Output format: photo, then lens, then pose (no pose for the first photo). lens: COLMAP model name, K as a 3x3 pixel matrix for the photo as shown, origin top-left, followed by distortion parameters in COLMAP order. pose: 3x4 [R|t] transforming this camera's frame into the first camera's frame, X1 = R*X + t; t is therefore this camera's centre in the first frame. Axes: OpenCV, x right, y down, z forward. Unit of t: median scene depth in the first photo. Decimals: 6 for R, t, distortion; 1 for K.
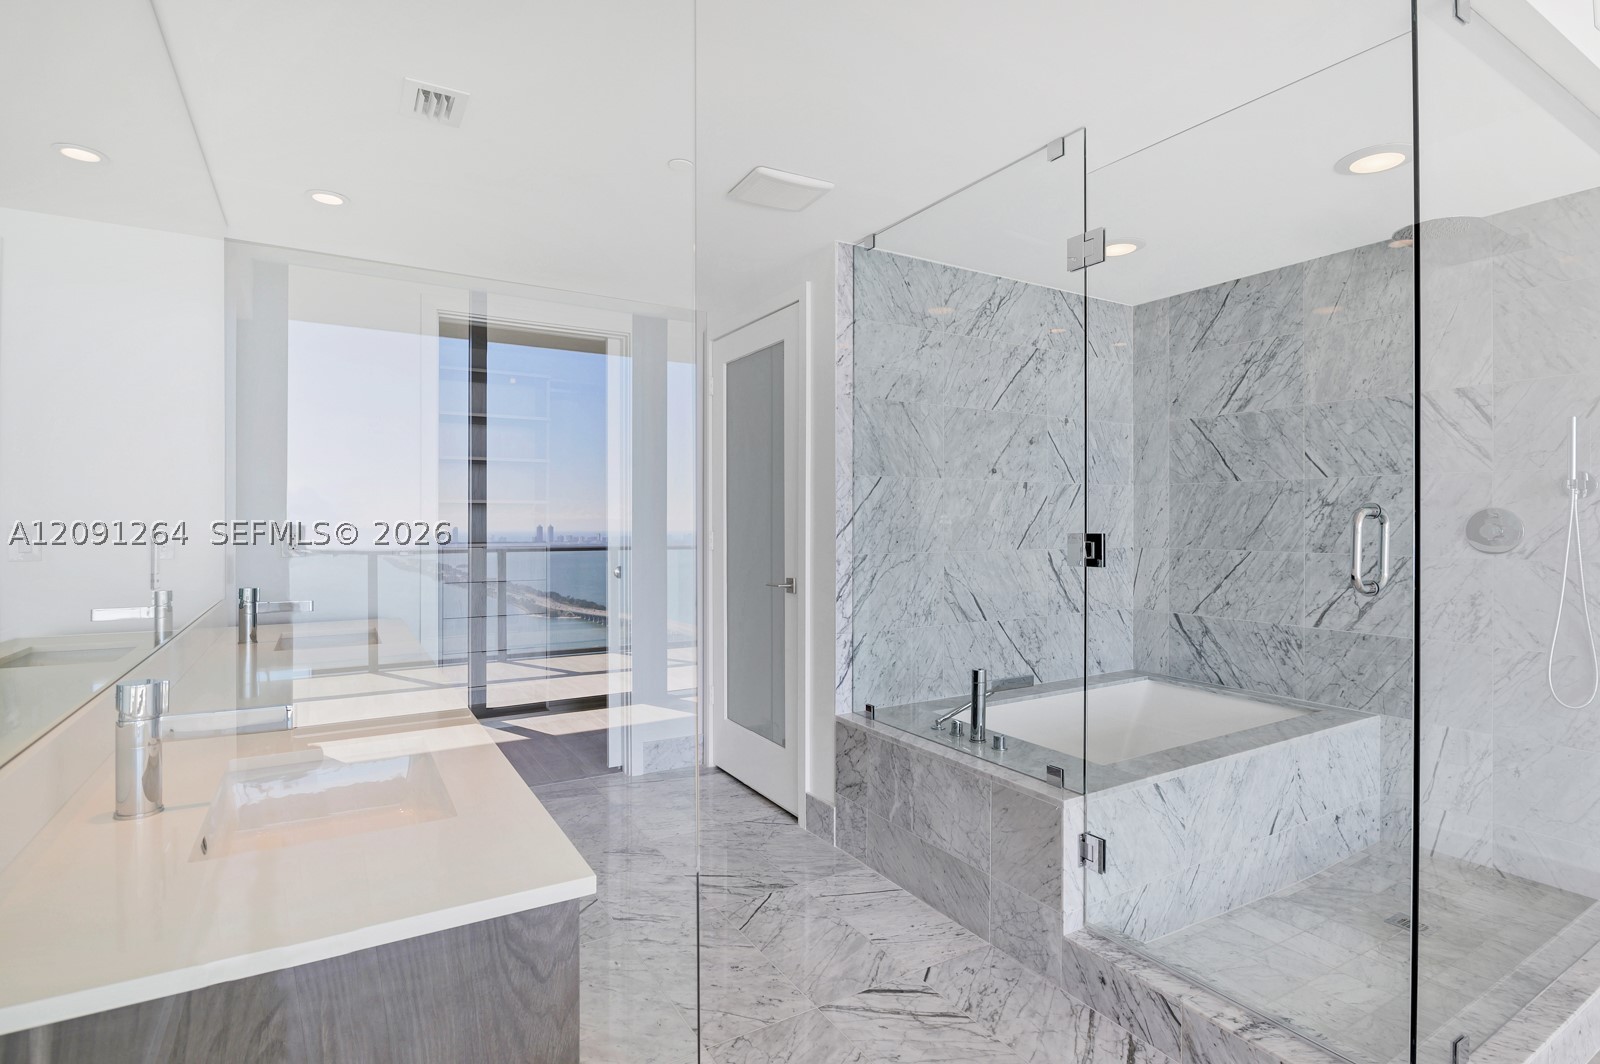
lens RADIAL K [[792.0, 0, 807.8], [0, 792.0, 519.4], [0, 0, 1]] dist [-0.012171, 0.000814]
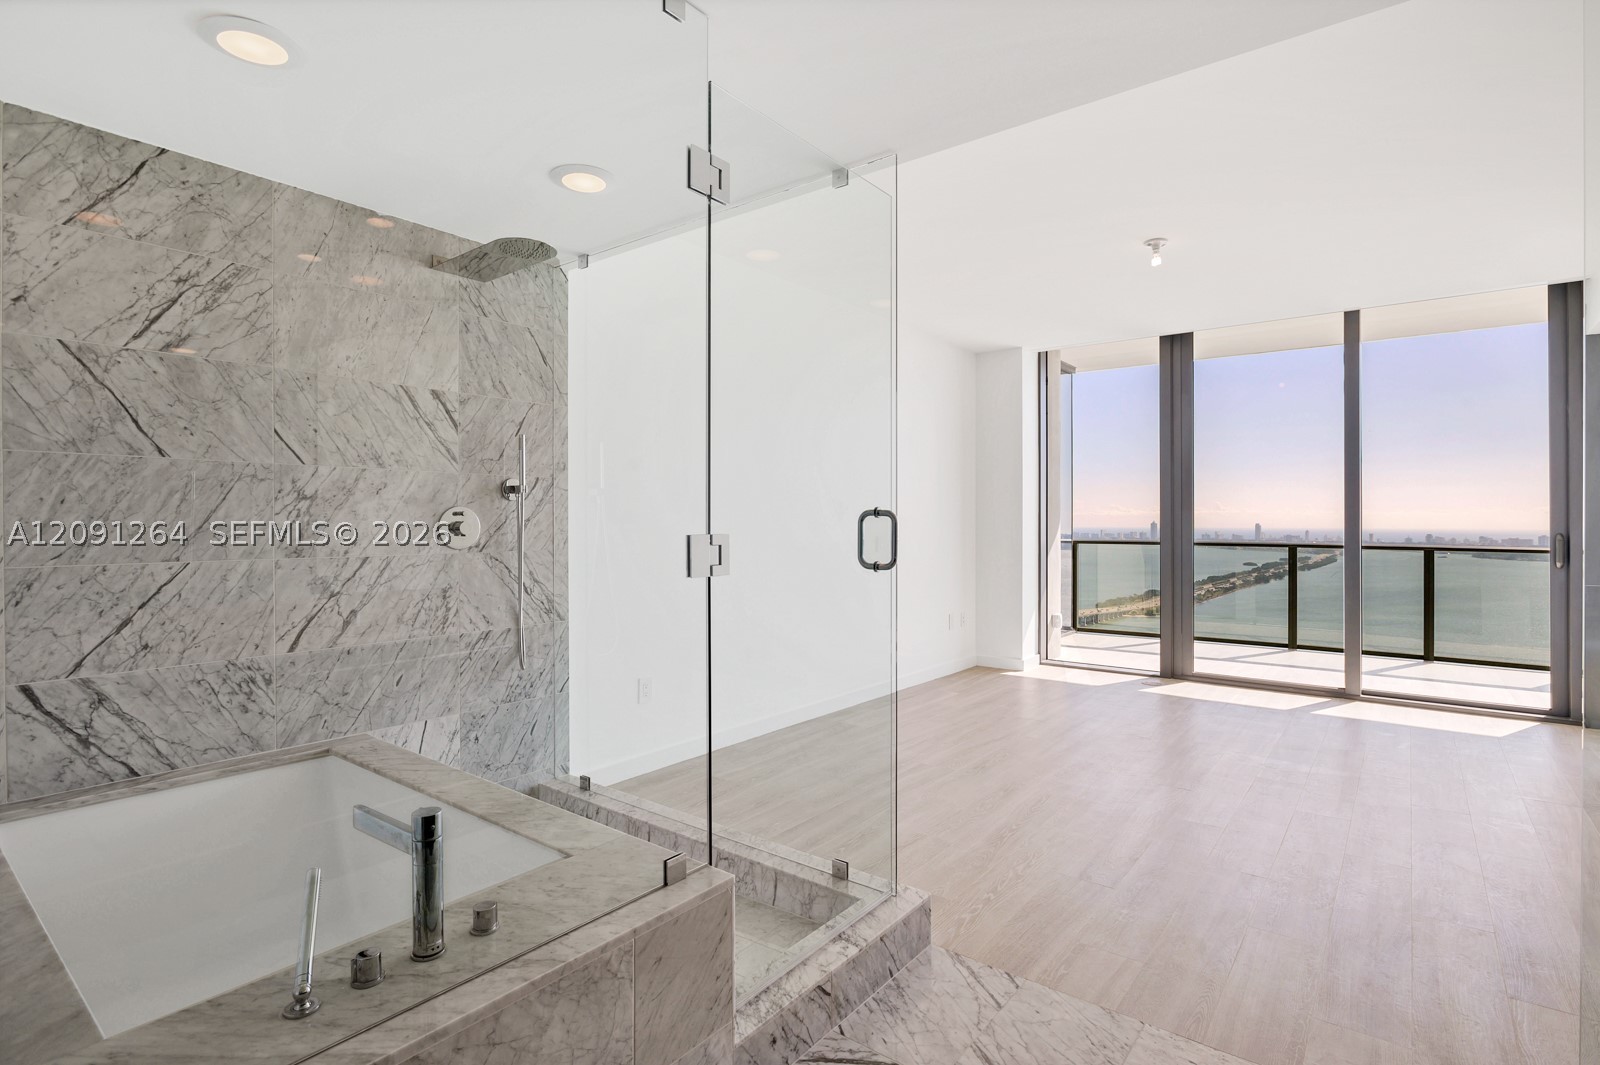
lens RADIAL K [[792.0, 0, 810.4], [0, 792.0, 529.7], [0, 0, 1]] dist [-0.012171, 0.000814]
pose [[-0.363888, -0.010049, 0.931389, -0.280448], [-0.001721, 0.999947, 0.010116, 0.004777], [-0.931441, 0.002078, -0.363886, 0.797005]]
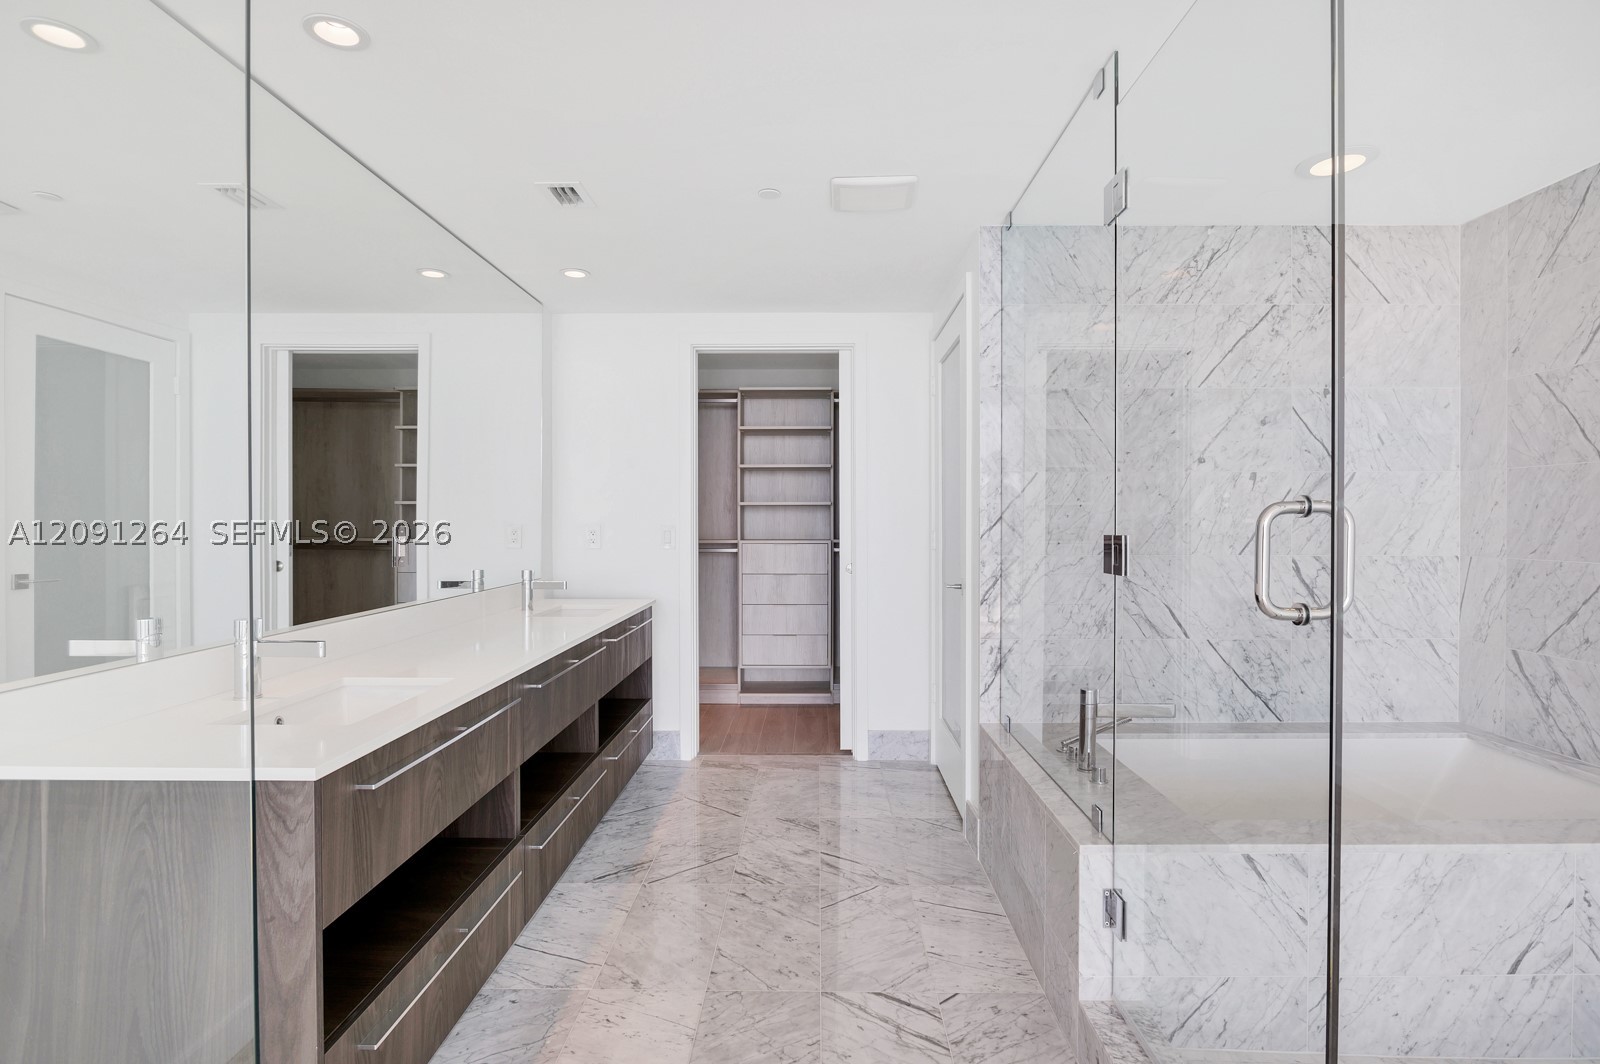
lens RADIAL K [[792.0, 0, 795.7], [0, 792.0, 524.6], [0, 0, 1]] dist [-0.012171, 0.000814]
pose [[0.846721, 0.001614, -0.532035, 0.341490], [0.002331, 0.999975, 0.006744, 0.000140], [0.532032, -0.006950, 0.846696, 0.071065]]
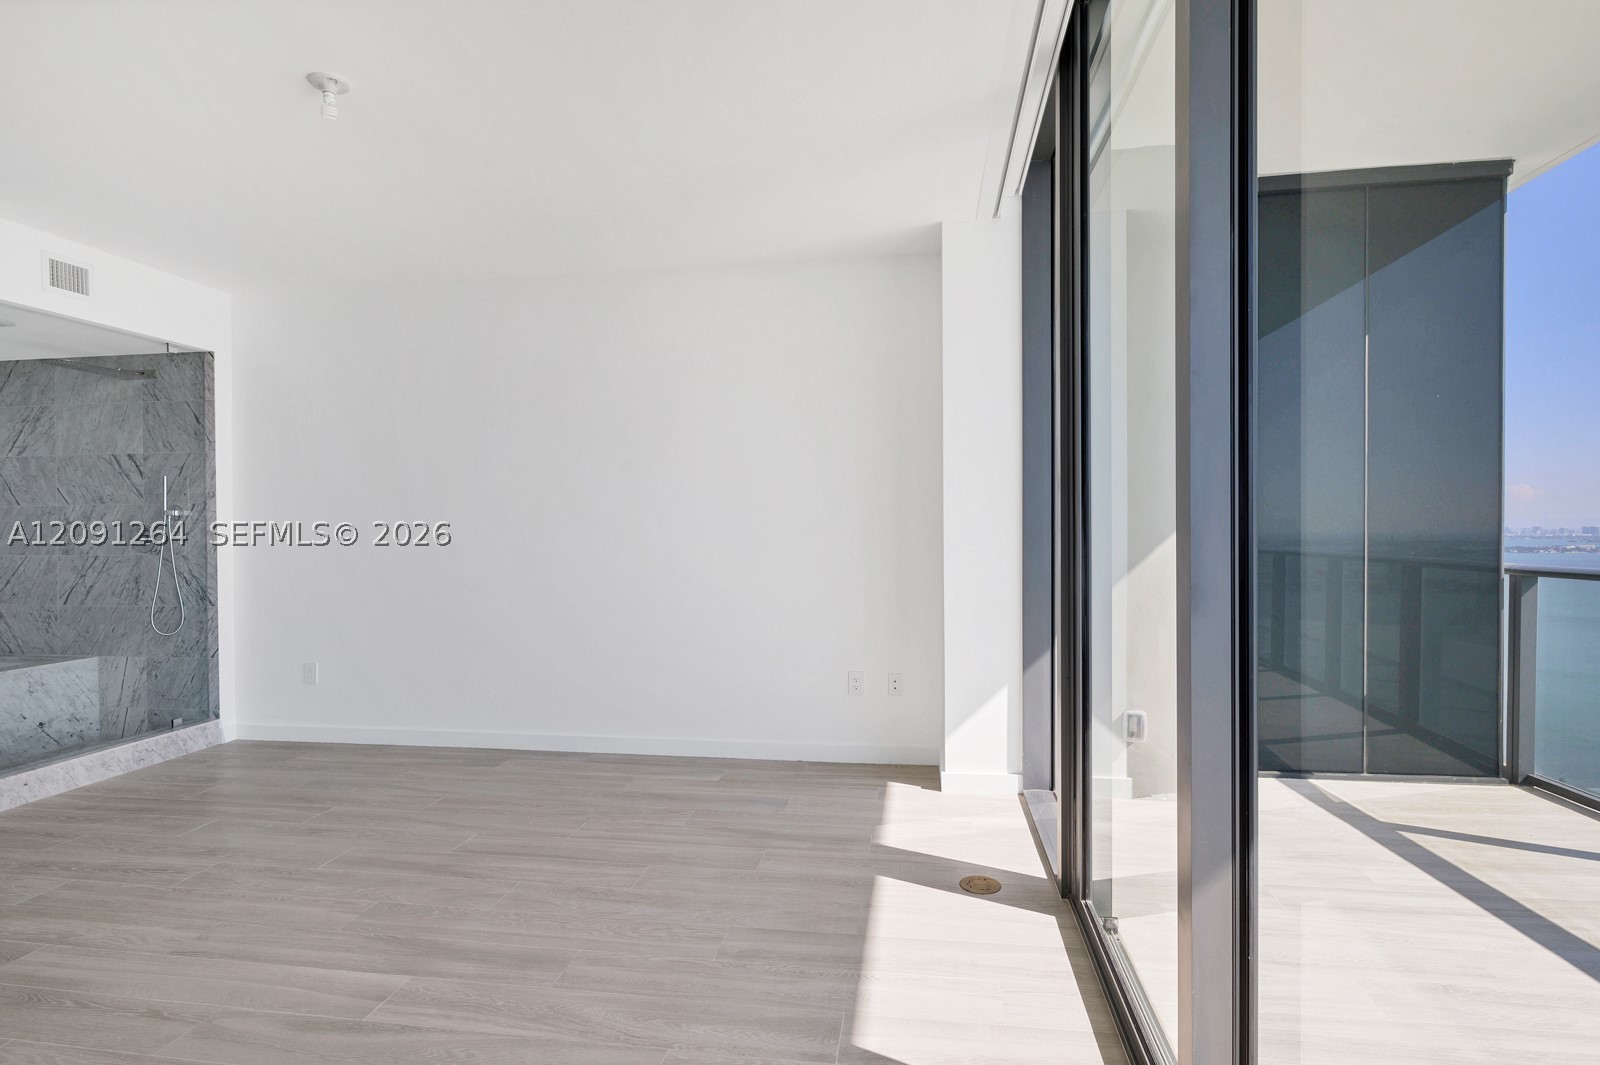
lens RADIAL K [[792.0, 0, 791.8], [0, 792.0, 534.7], [0, 0, 1]] dist [-0.012171, 0.000814]
pose [[0.642500, -0.012635, 0.766182, 0.390954], [0.007603, 0.999920, 0.010114, -0.000946], [-0.766248, -0.000673, 0.642544, -1.010056]]
